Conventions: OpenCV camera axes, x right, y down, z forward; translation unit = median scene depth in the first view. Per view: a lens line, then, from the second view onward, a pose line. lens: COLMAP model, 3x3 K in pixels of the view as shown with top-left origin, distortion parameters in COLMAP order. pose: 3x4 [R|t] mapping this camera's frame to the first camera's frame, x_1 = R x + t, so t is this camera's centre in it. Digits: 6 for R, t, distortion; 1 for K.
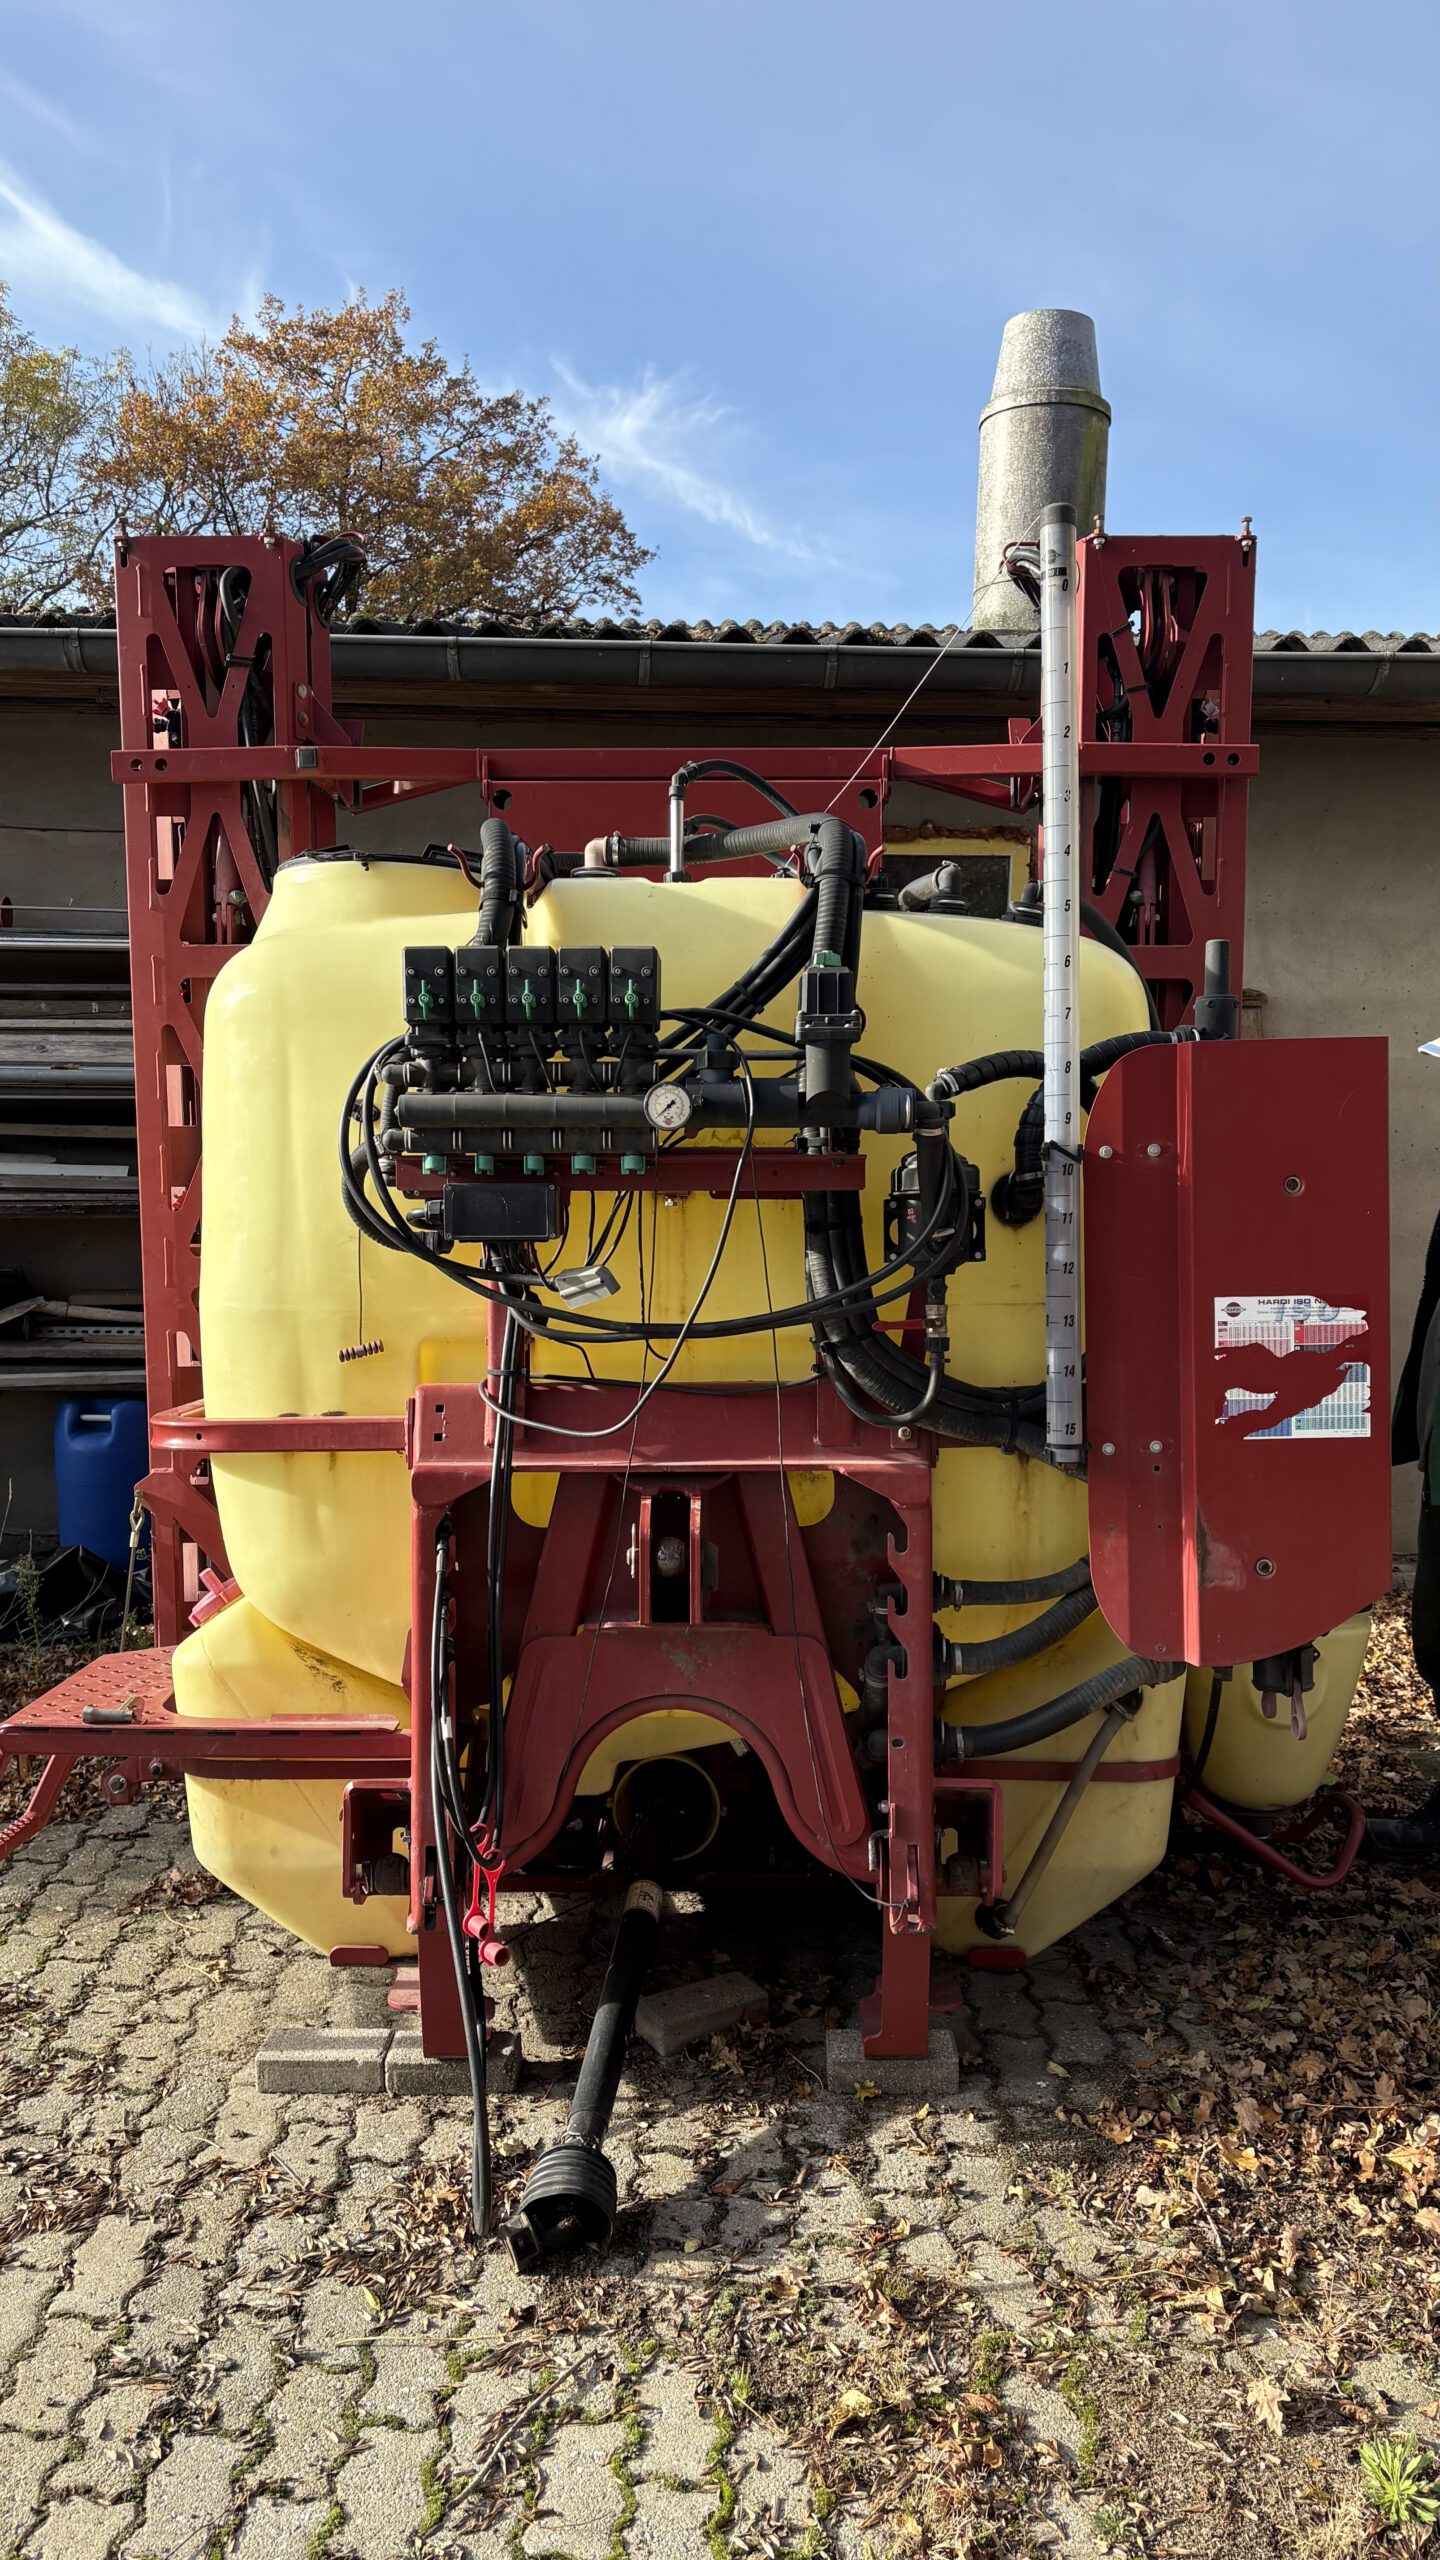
lens RADIAL K [[1971.7, 0, 716.9], [0, 1971.7, 1283.7], [0, 0, 1]] dist [0.049349, 0.000054]
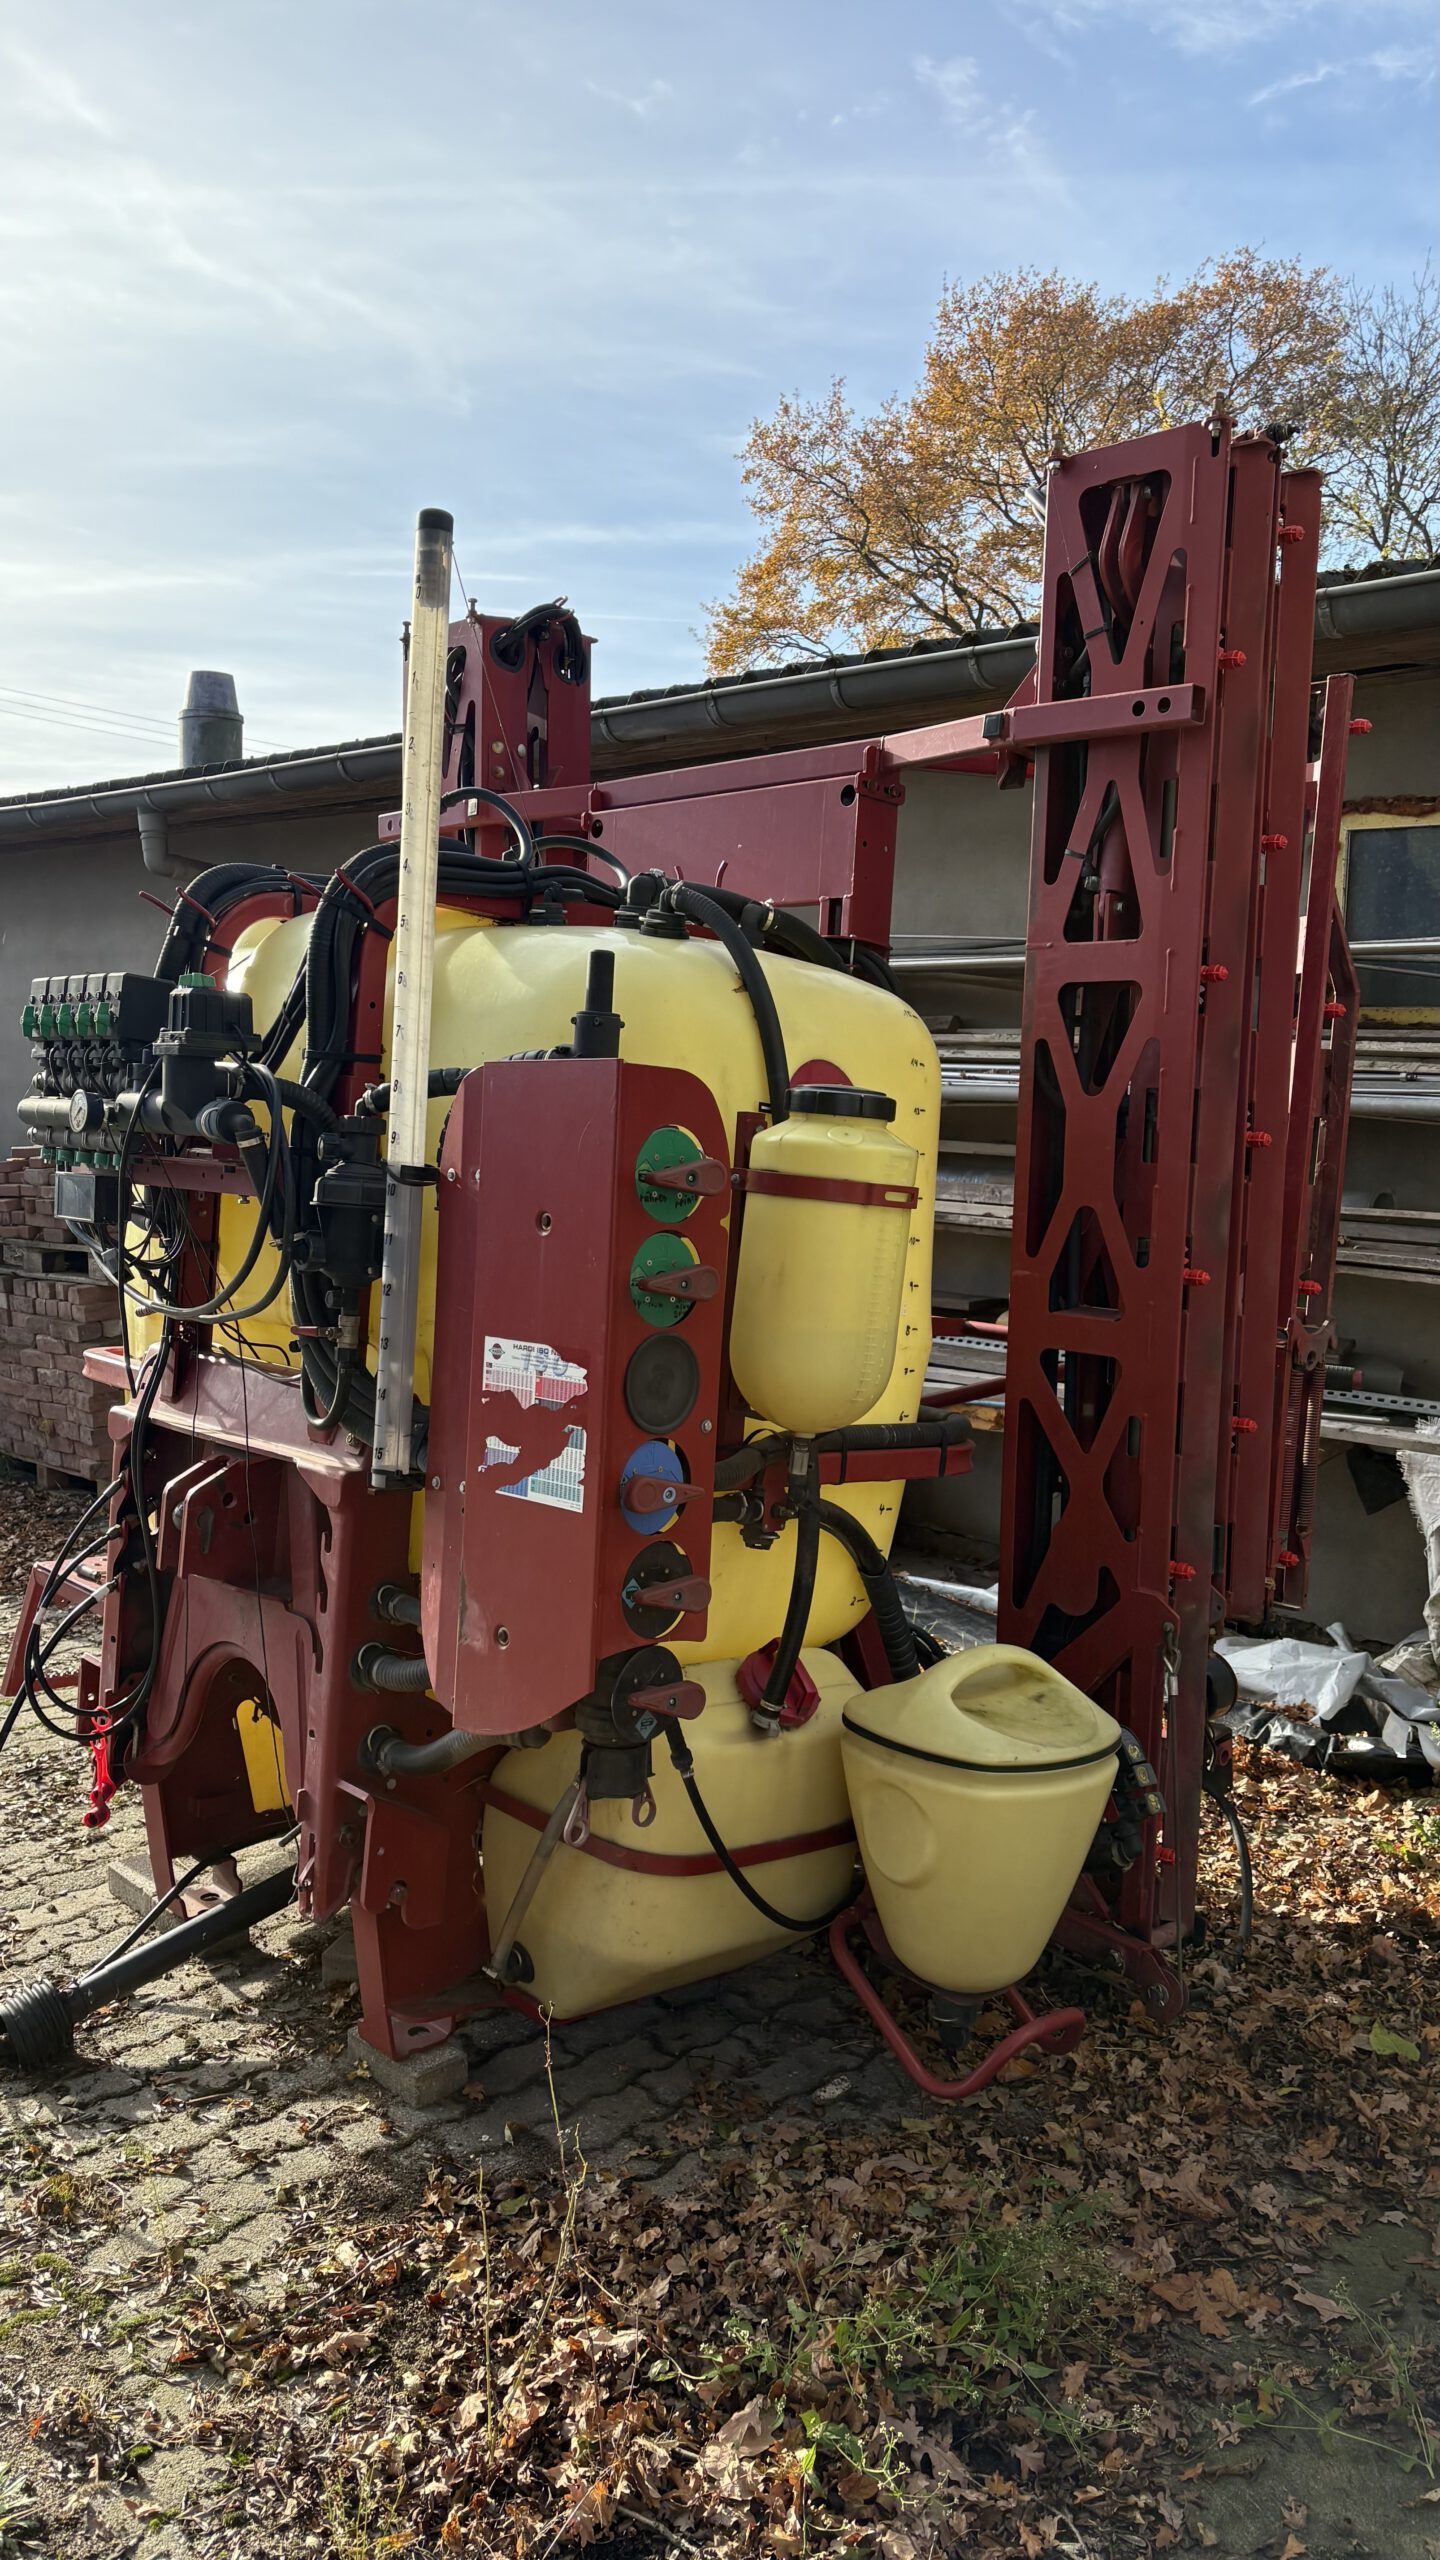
lens RADIAL K [[1971.7, 0, 716.6], [0, 1971.7, 1272.3], [0, 0, 1]] dist [0.049349, 0.000054]
pose [[0.667029, 0.078100, -0.740927, 1.006883], [-0.084430, 0.996008, 0.028978, -0.058908], [0.740232, 0.043227, 0.670960, 0.455109]]
